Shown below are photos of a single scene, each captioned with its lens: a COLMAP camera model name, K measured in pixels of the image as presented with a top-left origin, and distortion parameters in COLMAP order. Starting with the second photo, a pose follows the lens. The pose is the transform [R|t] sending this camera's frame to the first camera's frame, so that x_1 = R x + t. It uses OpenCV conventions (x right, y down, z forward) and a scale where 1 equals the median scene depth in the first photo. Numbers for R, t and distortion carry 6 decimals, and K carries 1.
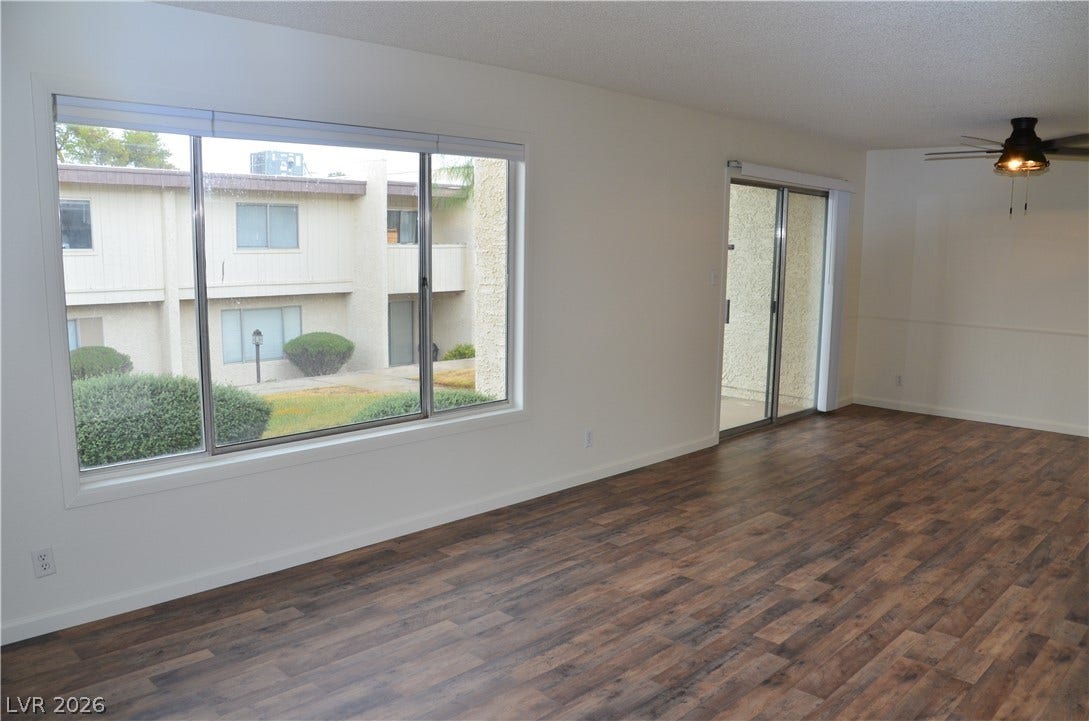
lens RADIAL K [[851.1, 0, 567.6], [0, 851.1, 376.3], [0, 0, 1]] dist [-0.181845, 0.109570]
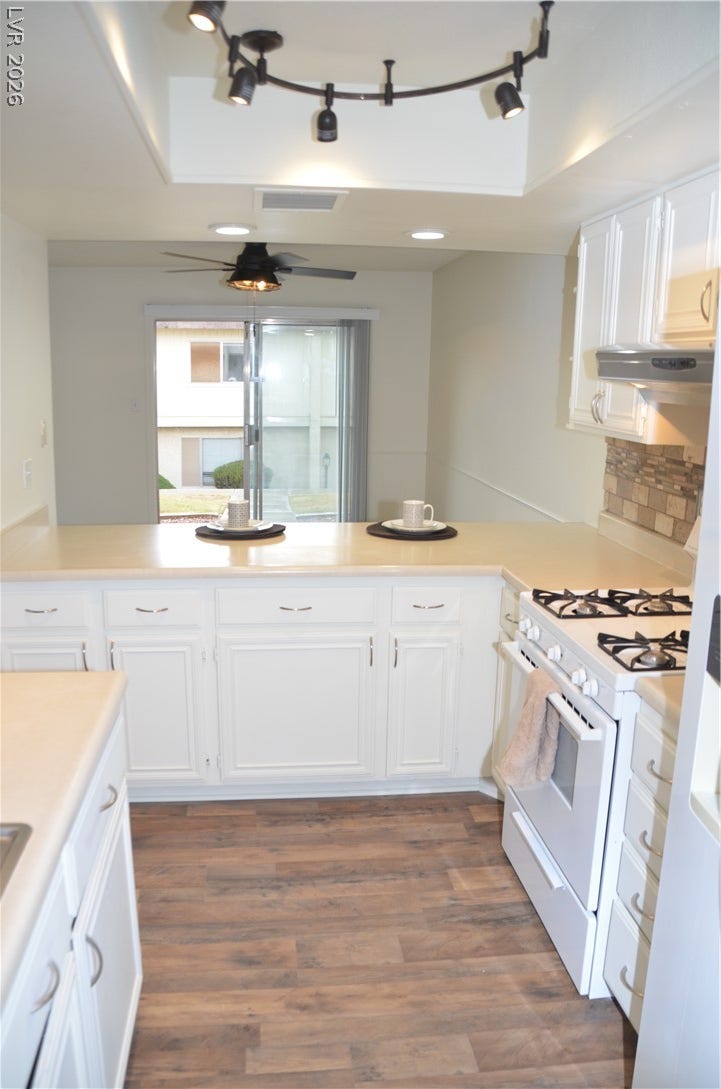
lens RADIAL K [[851.1, 0, 351.5], [0, 851.1, 564.7], [0, 0, 1]] dist [-0.181845, 0.109570]
pose [[0.759229, 0.138518, -0.635912, 1.703882], [-0.104823, 0.990358, 0.090575, -0.053715], [0.642326, -0.002109, 0.766429, 0.418630]]
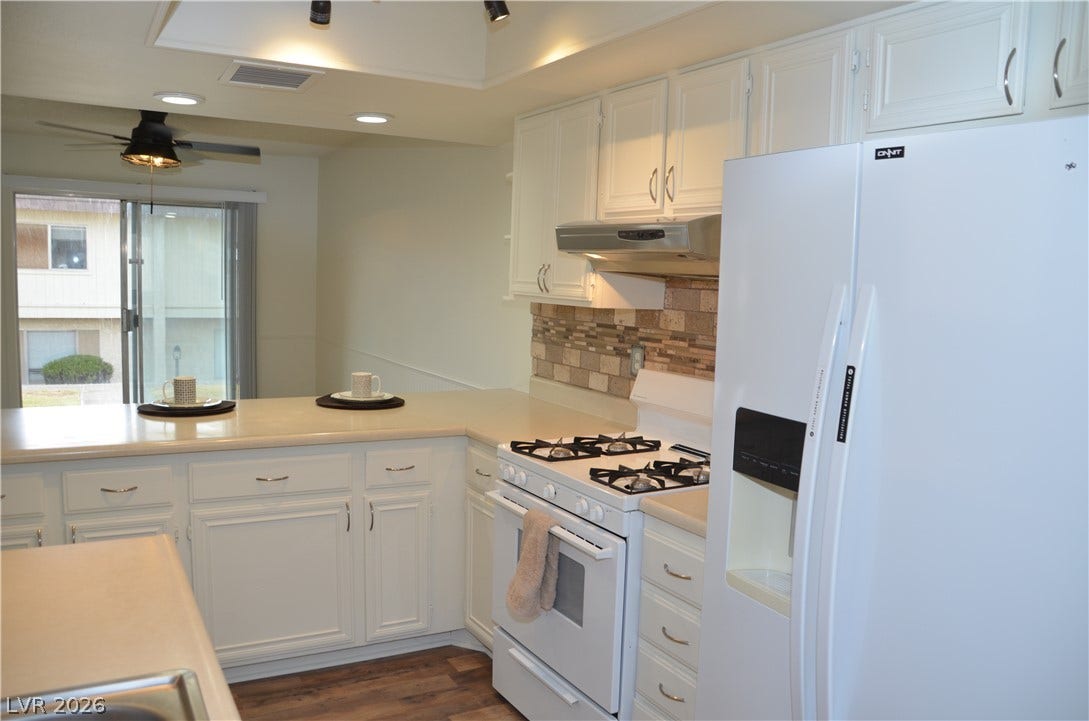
lens RADIAL K [[851.1, 0, 567.6], [0, 851.1, 376.3], [0, 0, 1]] dist [-0.181845, 0.109570]
pose [[0.962354, 0.049841, -0.267189, 1.640940], [-0.062139, 0.997353, -0.037767, -0.023570], [0.264600, 0.052949, 0.962904, 0.333755]]
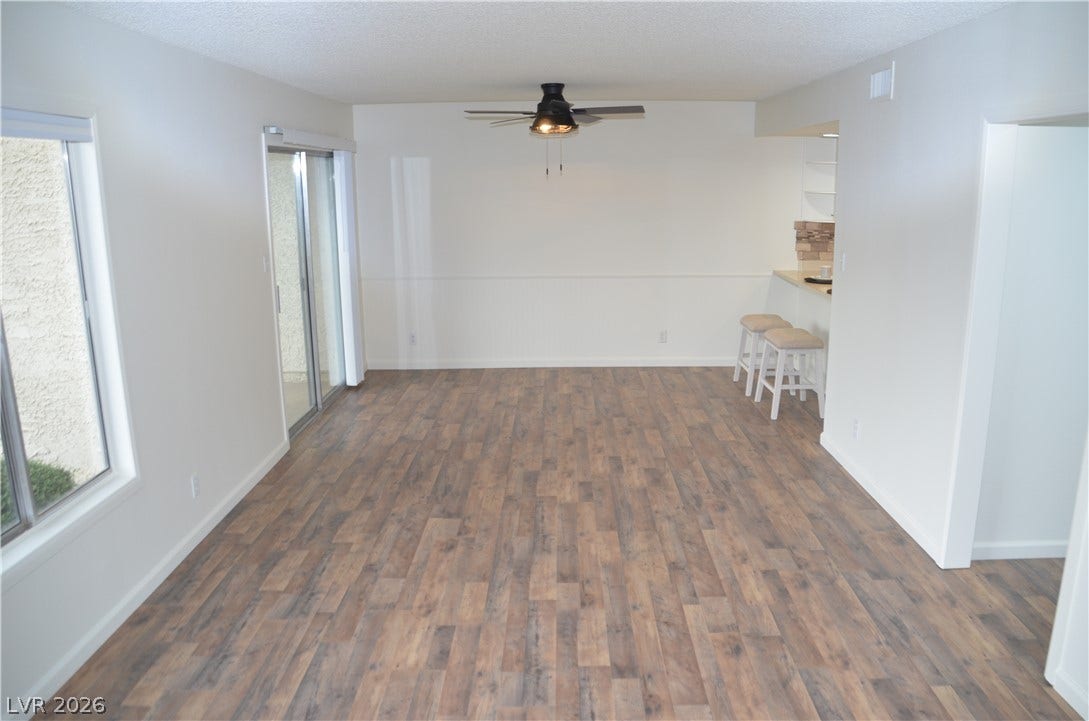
lens RADIAL K [[851.1, 0, 567.6], [0, 851.1, 376.3], [0, 0, 1]] dist [-0.181845, 0.109570]
pose [[0.720095, -0.179348, 0.670297, -0.281294], [0.126031, 0.983757, 0.127825, -0.106086], [-0.682334, -0.007569, 0.731001, 0.241149]]
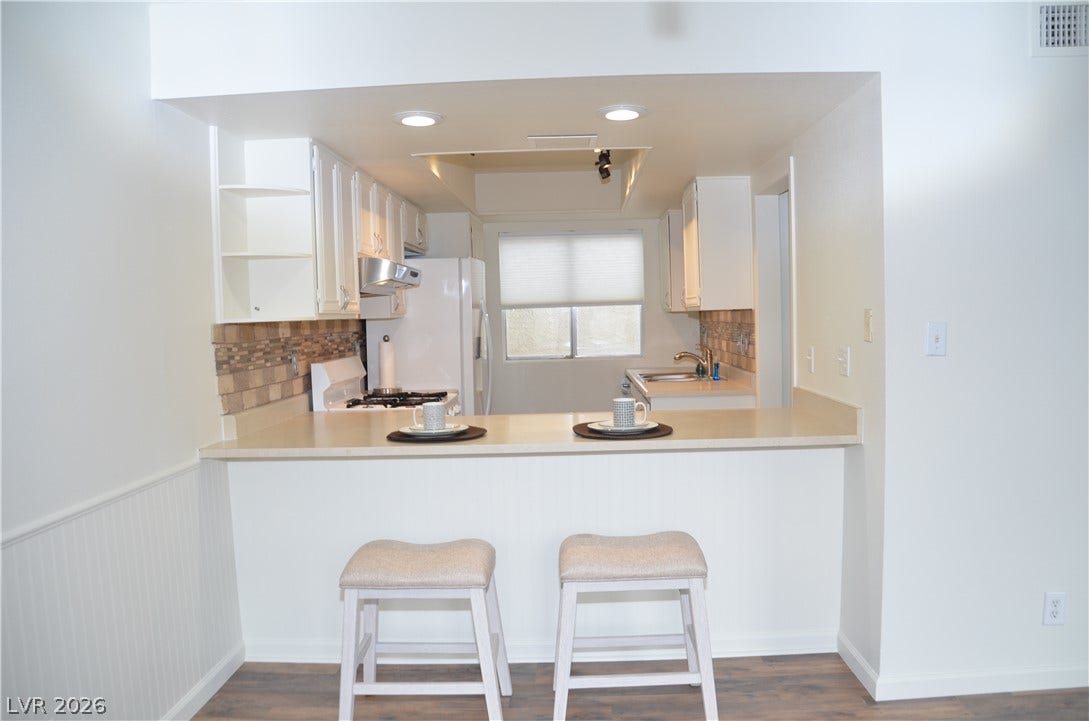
lens RADIAL K [[851.1, 0, 567.6], [0, 851.1, 376.3], [0, 0, 1]] dist [-0.181845, 0.109570]
pose [[-0.681660, -0.049650, 0.729983, 0.584965], [0.132411, 0.972850, 0.189815, -0.195782], [-0.719588, 0.226047, -0.656579, 1.495867]]
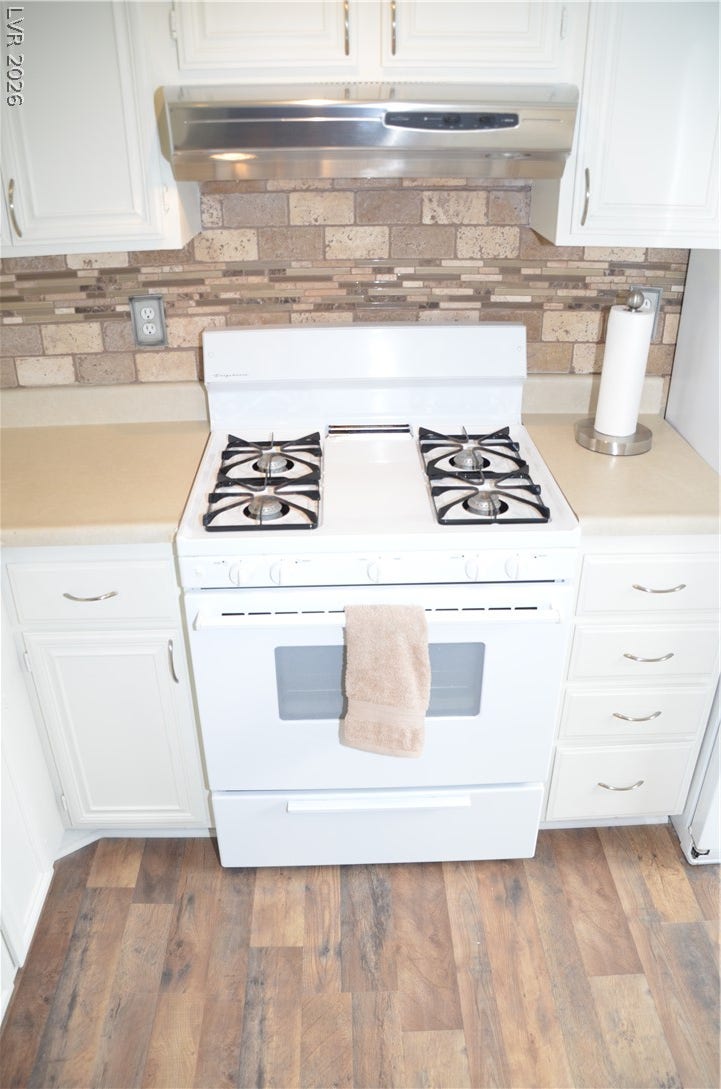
lens RADIAL K [[851.1, 0, 351.5], [0, 851.1, 564.7], [0, 0, 1]] dist [-0.181845, 0.109570]
pose [[0.712942, -0.359752, 0.601907, 1.244651], [0.132707, 0.912077, 0.387949, -0.111656], [-0.688551, -0.196708, 0.698000, 0.654882]]
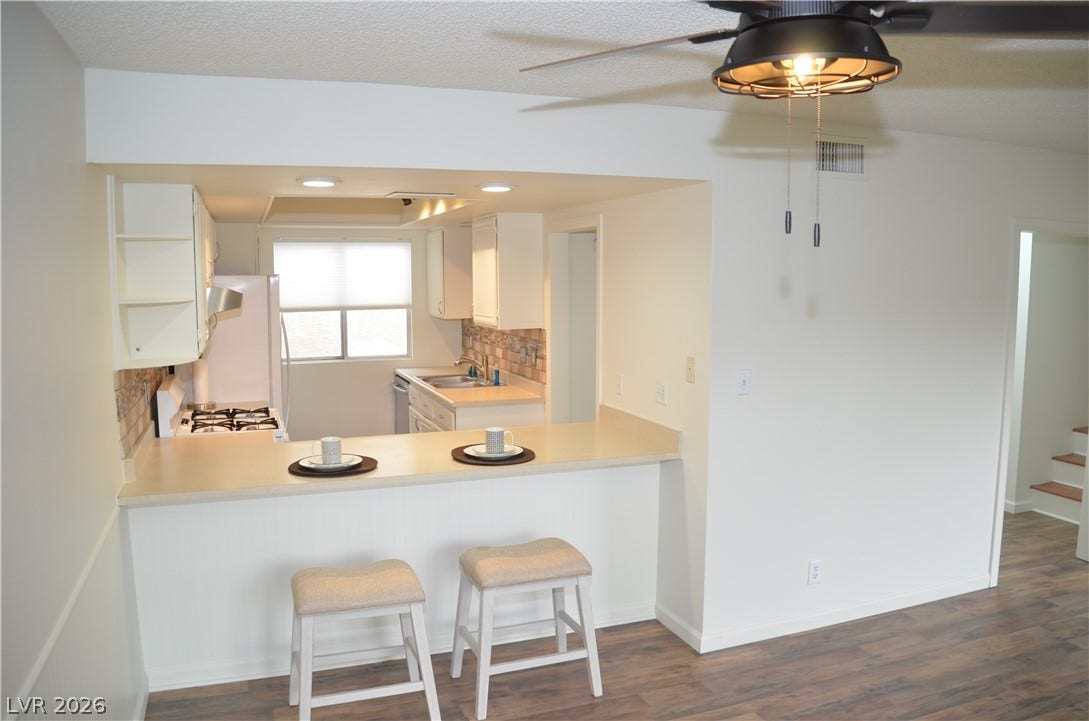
lens RADIAL K [[851.1, 0, 567.6], [0, 851.1, 376.3], [0, 0, 1]] dist [-0.181845, 0.109570]
pose [[-0.907058, -0.065267, 0.415917, 0.659992], [0.053622, 0.961955, 0.267895, -0.315967], [-0.417578, 0.265299, -0.869049, 1.701789]]
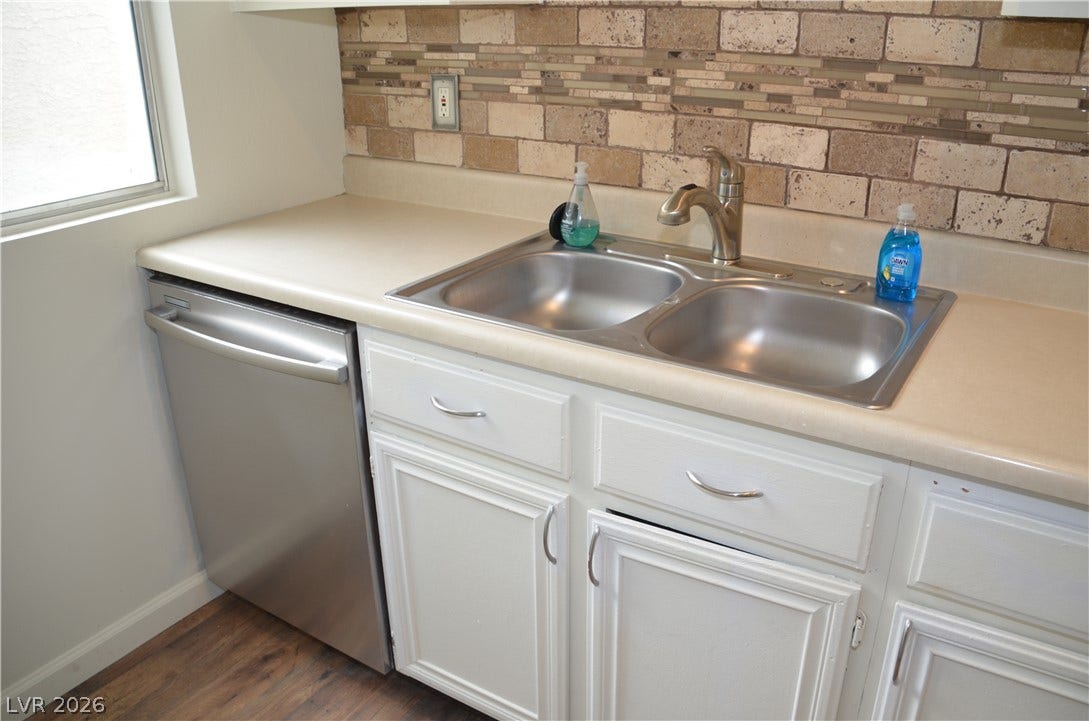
lens RADIAL K [[851.1, 0, 567.6], [0, 851.1, 376.3], [0, 0, 1]] dist [-0.181845, 0.109570]
pose [[-0.980482, 0.059957, -0.187246, 1.576383], [-0.049865, 0.845394, 0.531811, -0.052688], [0.190182, 0.530768, -0.825903, 0.735467]]
